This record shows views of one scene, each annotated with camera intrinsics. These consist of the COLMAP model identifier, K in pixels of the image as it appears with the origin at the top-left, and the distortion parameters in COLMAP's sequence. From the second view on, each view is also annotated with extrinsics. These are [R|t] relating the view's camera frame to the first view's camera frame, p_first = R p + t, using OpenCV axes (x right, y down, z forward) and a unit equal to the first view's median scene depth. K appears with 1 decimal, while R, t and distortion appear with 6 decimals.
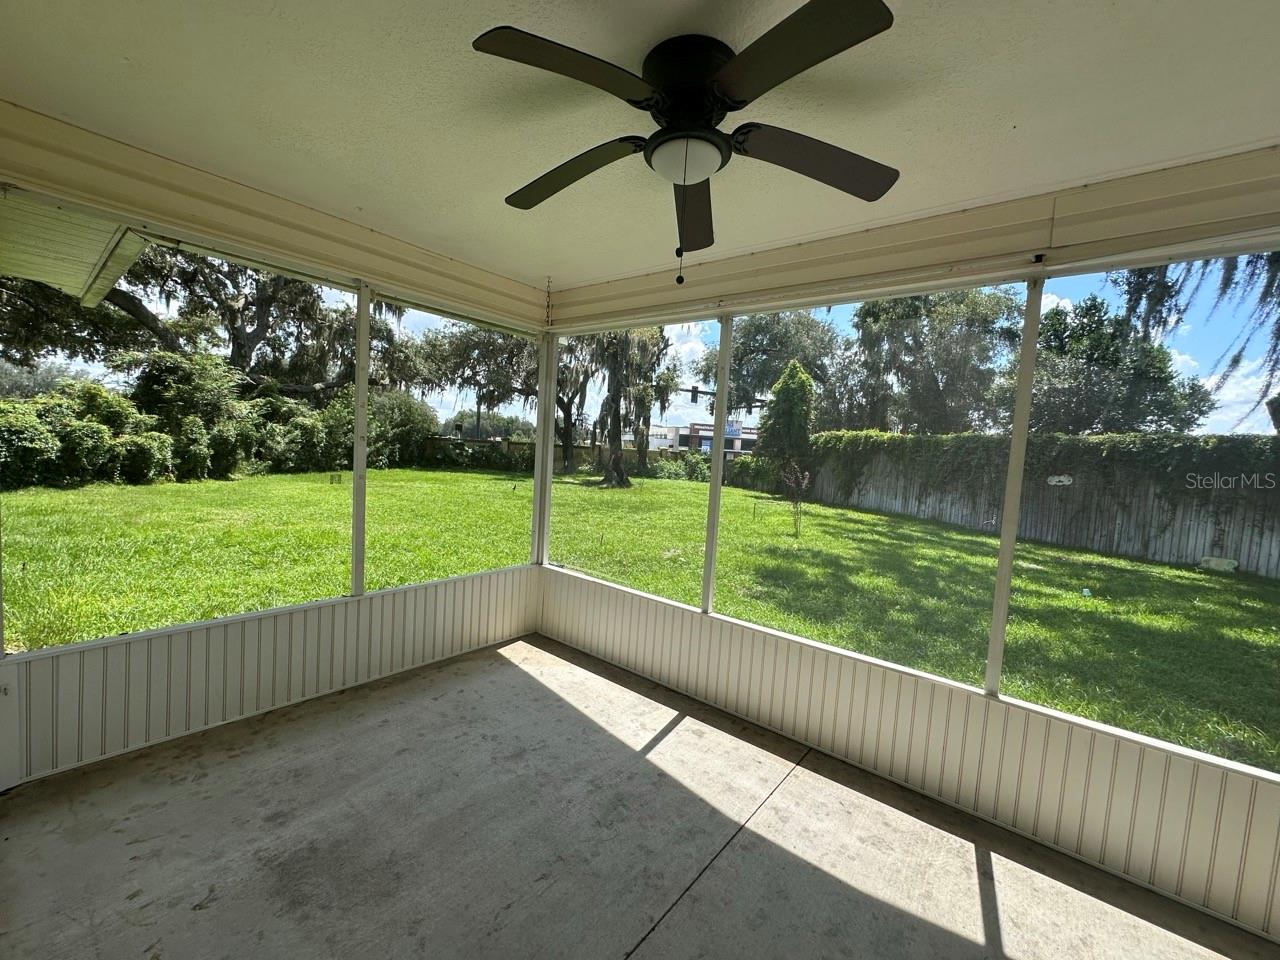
lens RADIAL K [[509.4, 0, 633.8], [0, 509.4, 479.0], [0, 0, 1]] dist [-0.001003, -0.000053]
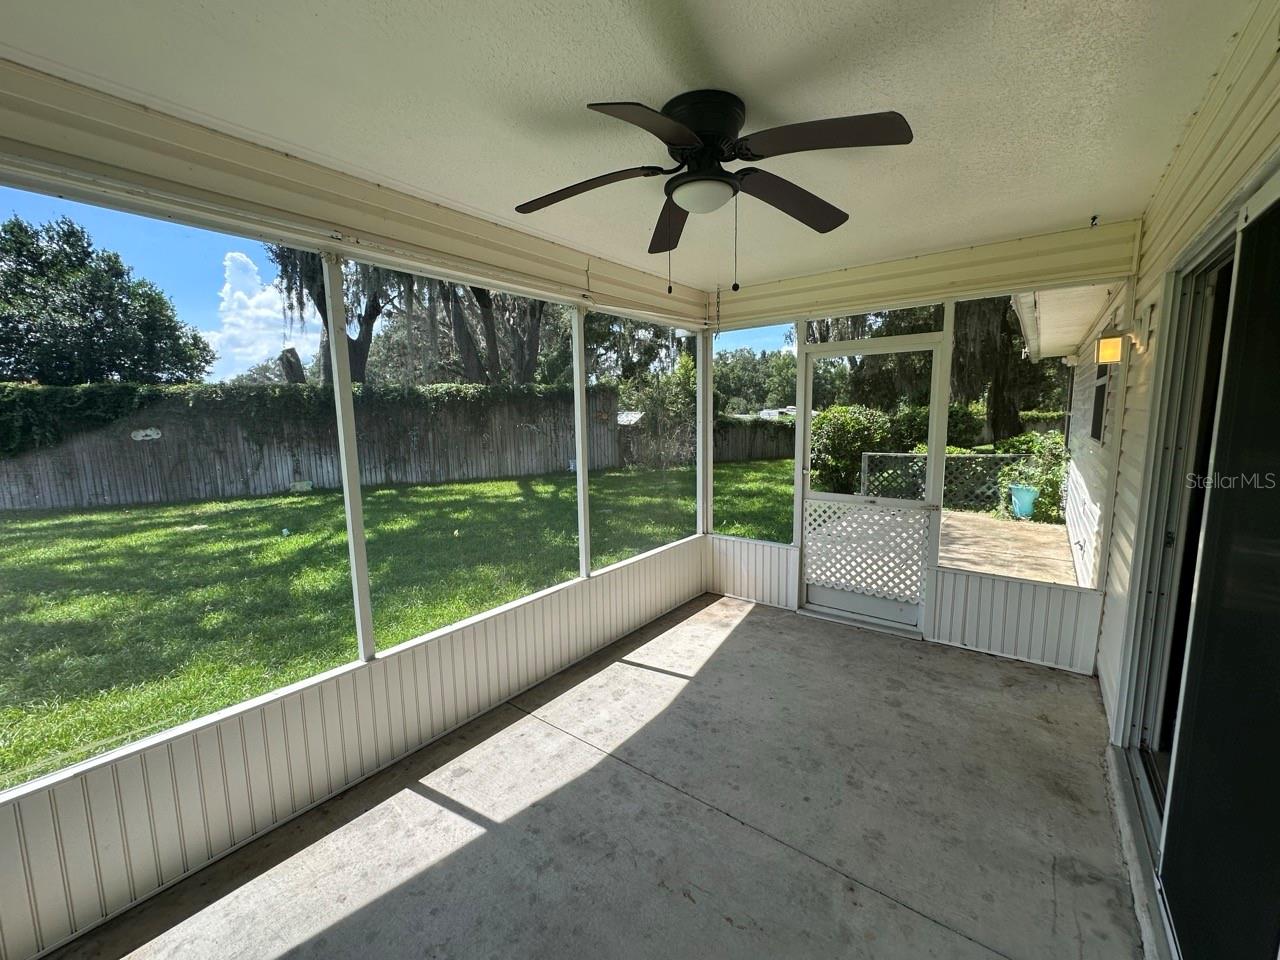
lens RADIAL K [[514.0, 0, 639.5], [0, 514.0, 481.5], [0, 0, 1]] dist [-0.003876, -0.000012]
pose [[-0.020394, -0.192516, 0.981082, -0.134933], [0.080271, 0.977803, 0.193541, -0.026565], [-0.996564, 0.082700, -0.004488, 0.140389]]
